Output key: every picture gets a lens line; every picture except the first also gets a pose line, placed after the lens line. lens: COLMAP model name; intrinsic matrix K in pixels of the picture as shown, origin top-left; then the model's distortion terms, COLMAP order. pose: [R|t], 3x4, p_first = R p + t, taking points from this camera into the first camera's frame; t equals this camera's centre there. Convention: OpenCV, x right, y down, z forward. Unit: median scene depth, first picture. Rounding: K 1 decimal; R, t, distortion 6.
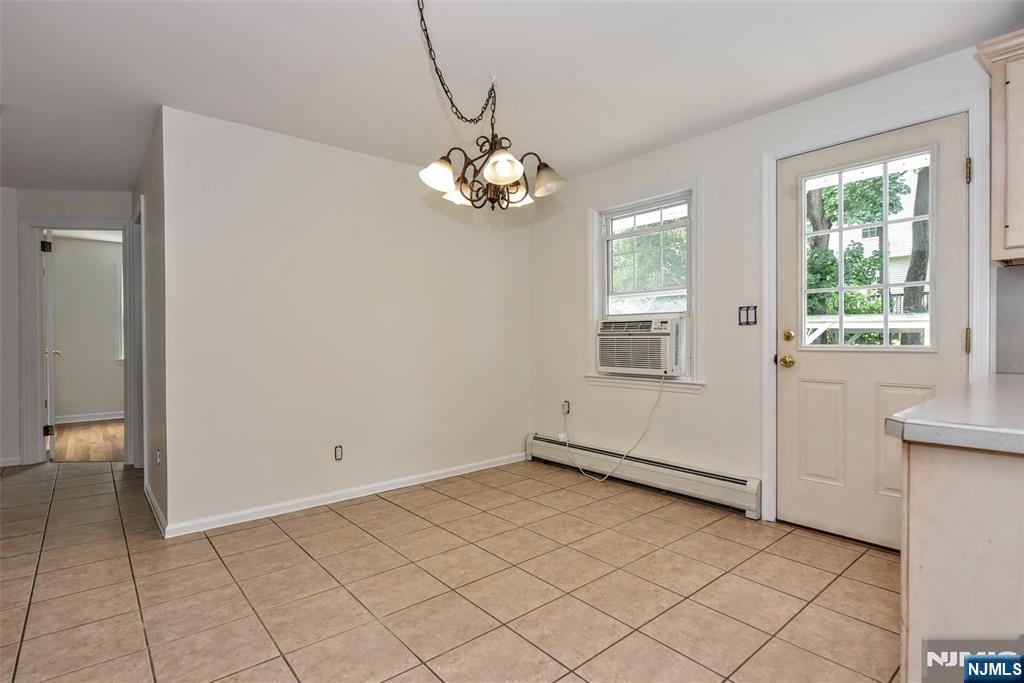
lens RADIAL K [[505.7, 0, 512.0], [0, 505.7, 341.5], [0, 0, 1]] dist [-0.011332, -0.000896]
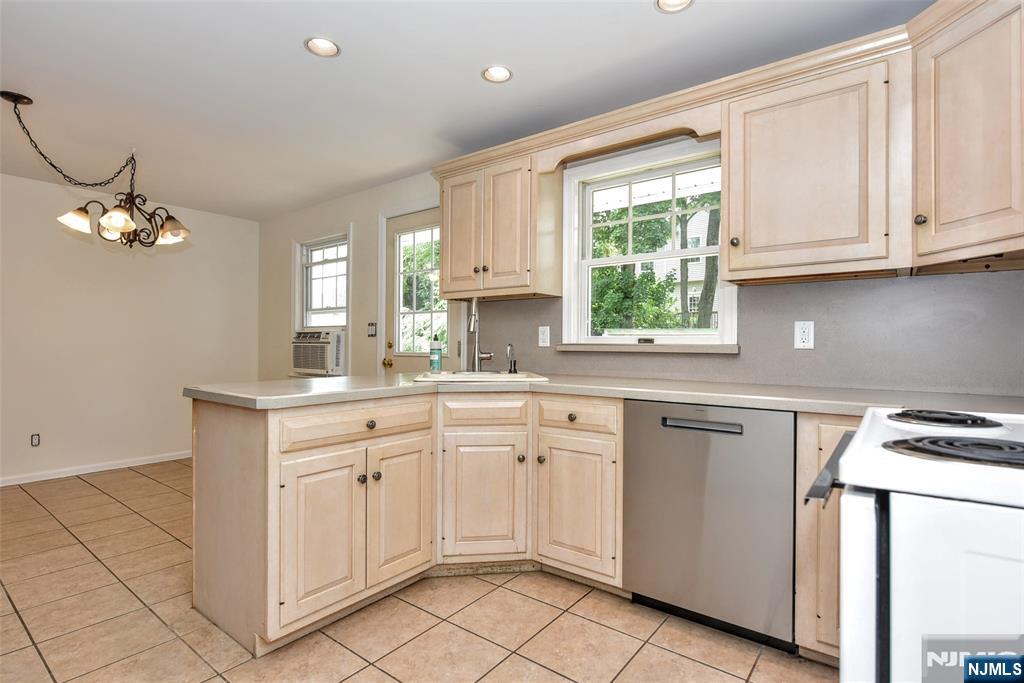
lens RADIAL K [[519.1, 0, 512.0], [0, 519.1, 341.5], [0, 0, 1]] dist [0.011835, -0.001058]
pose [[0.980649, 0.014757, 0.195216, 0.500887], [-0.011193, 0.999750, -0.019346, 0.002868], [-0.195453, 0.016786, 0.980569, -0.403628]]
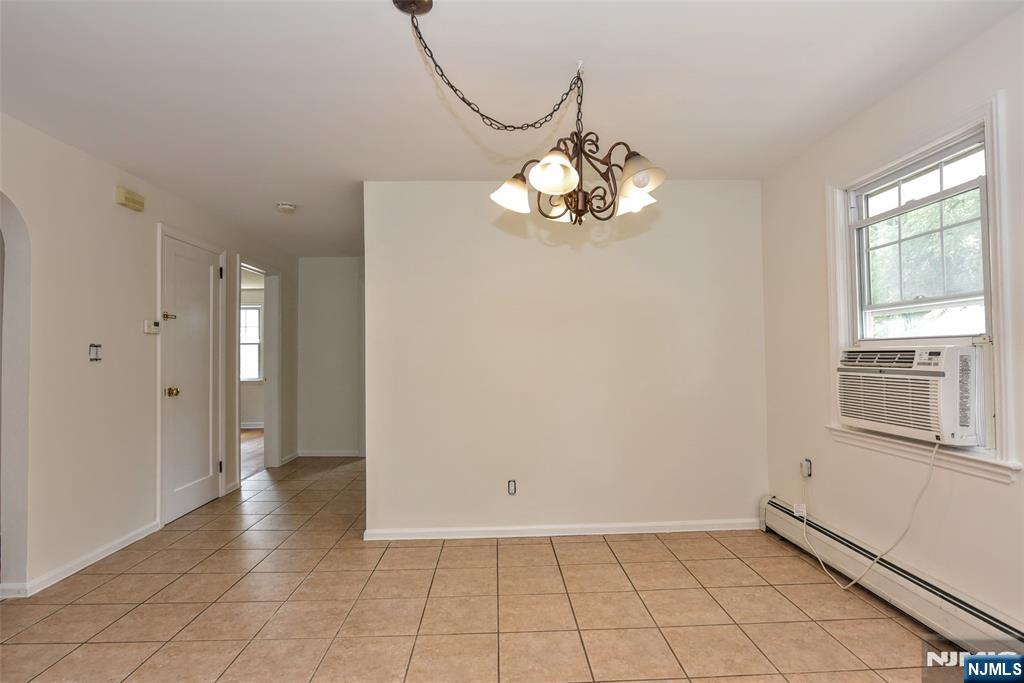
lens RADIAL K [[505.7, 0, 512.0], [0, 505.7, 341.5], [0, 0, 1]] dist [-0.011332, -0.000896]
pose [[0.784982, -0.018873, -0.619231, 0.272968], [0.002130, 0.999612, -0.027766, -0.036604], [0.619515, 0.020477, 0.784718, 0.218725]]
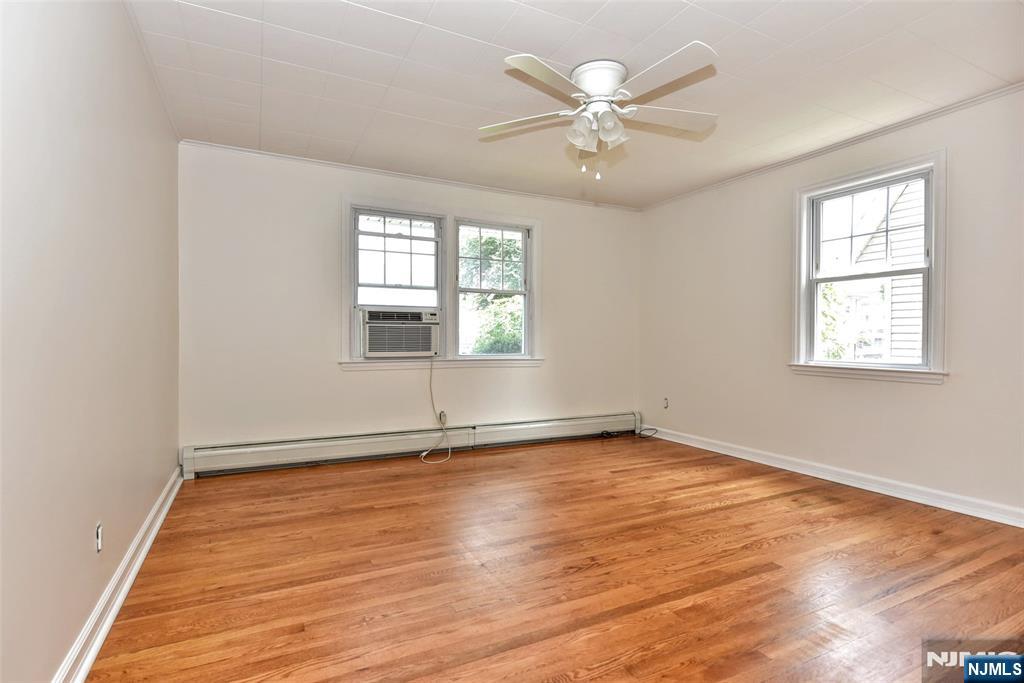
lens RADIAL K [[519.1, 0, 512.0], [0, 519.1, 341.5], [0, 0, 1]] dist [0.011835, -0.001058]
pose [[0.229216, 0.000554, 0.973375, -0.917963], [0.004008, 0.999991, -0.001513, 0.032857], [-0.973367, 0.004248, 0.229212, 0.501042]]
